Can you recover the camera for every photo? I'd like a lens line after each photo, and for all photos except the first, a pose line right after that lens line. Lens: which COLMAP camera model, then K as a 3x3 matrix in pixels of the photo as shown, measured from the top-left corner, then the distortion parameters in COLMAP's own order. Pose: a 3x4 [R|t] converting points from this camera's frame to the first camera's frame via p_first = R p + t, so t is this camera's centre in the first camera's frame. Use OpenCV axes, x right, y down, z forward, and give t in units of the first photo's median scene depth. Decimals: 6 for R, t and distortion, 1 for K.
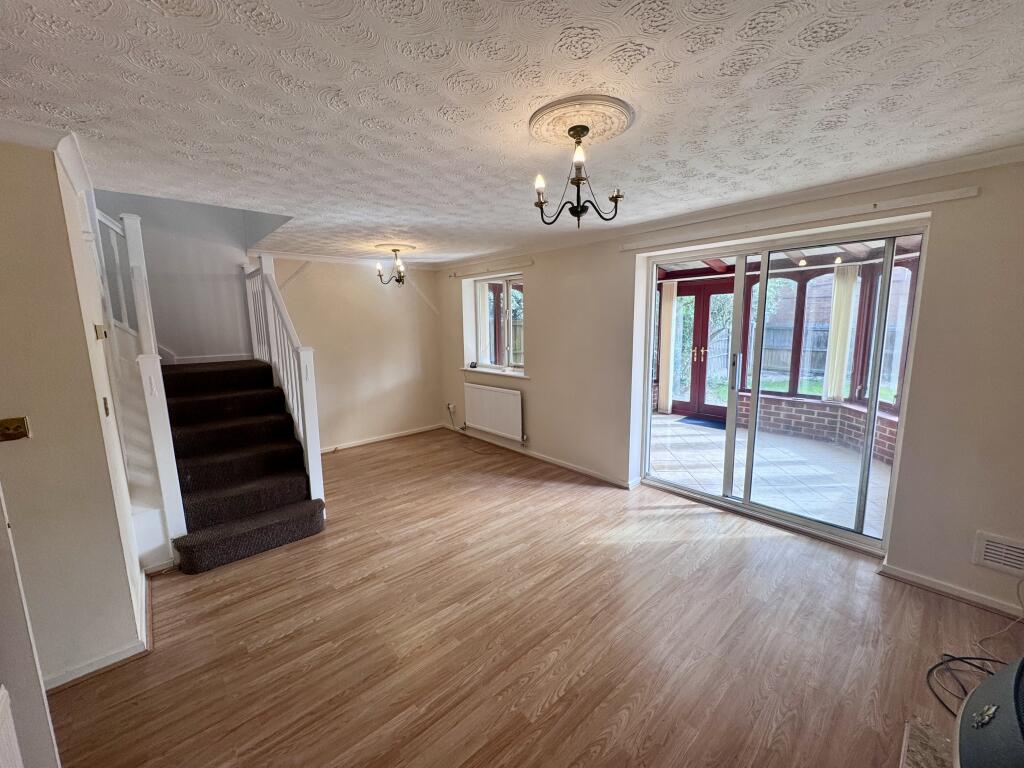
lens RADIAL K [[406.7, 0, 512.3], [0, 406.7, 382.1], [0, 0, 1]] dist [-0.001558, -0.000271]
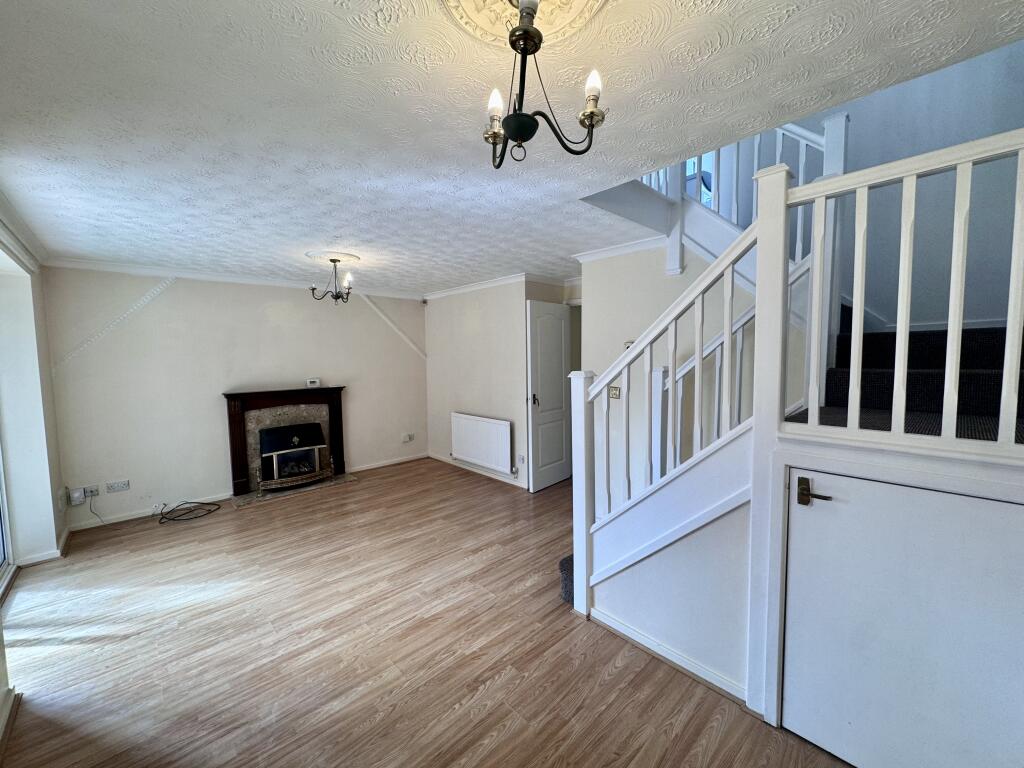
lens RADIAL K [[406.7, 0, 512.3], [0, 406.7, 382.1], [0, 0, 1]] dist [-0.001558, -0.000271]
pose [[-0.999316, 0.028570, -0.023464, -0.368469], [0.022849, 0.976232, 0.215519, -0.232492], [0.029063, 0.214835, -0.976218, 1.731832]]
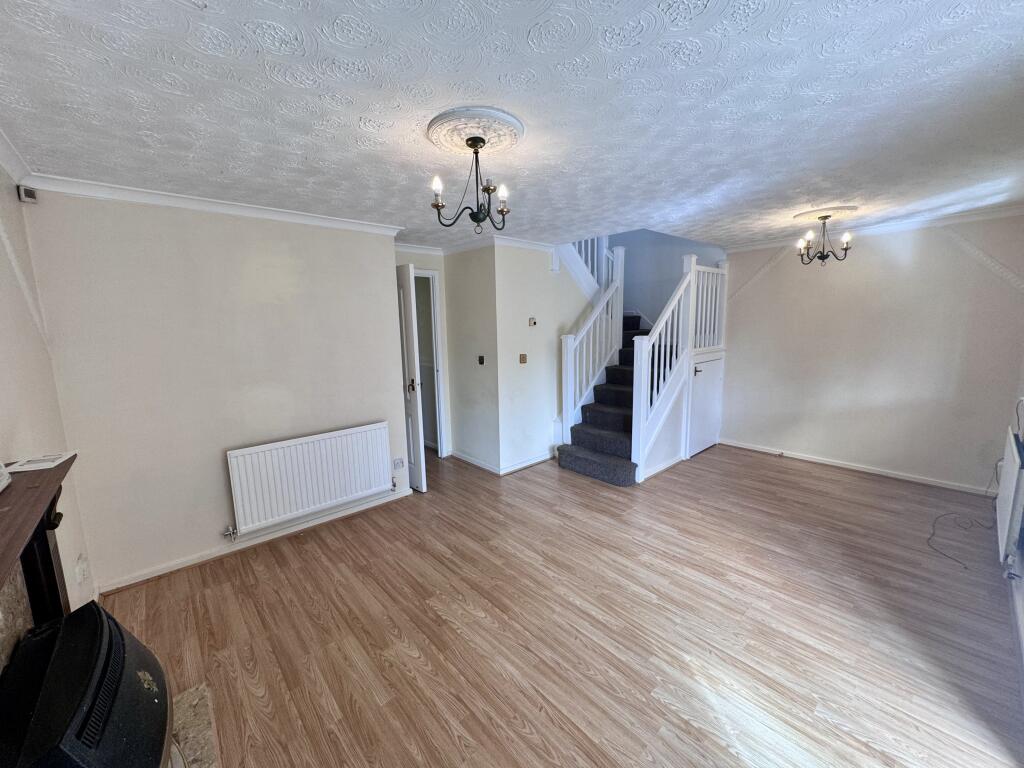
lens RADIAL K [[406.7, 0, 512.3], [0, 406.7, 382.1], [0, 0, 1]] dist [-0.001558, -0.000271]
pose [[-0.000337, 0.163651, -0.986518, 0.702571], [-0.125132, 0.978757, 0.162406, -0.102075], [0.992140, 0.123500, 0.020148, 0.616305]]
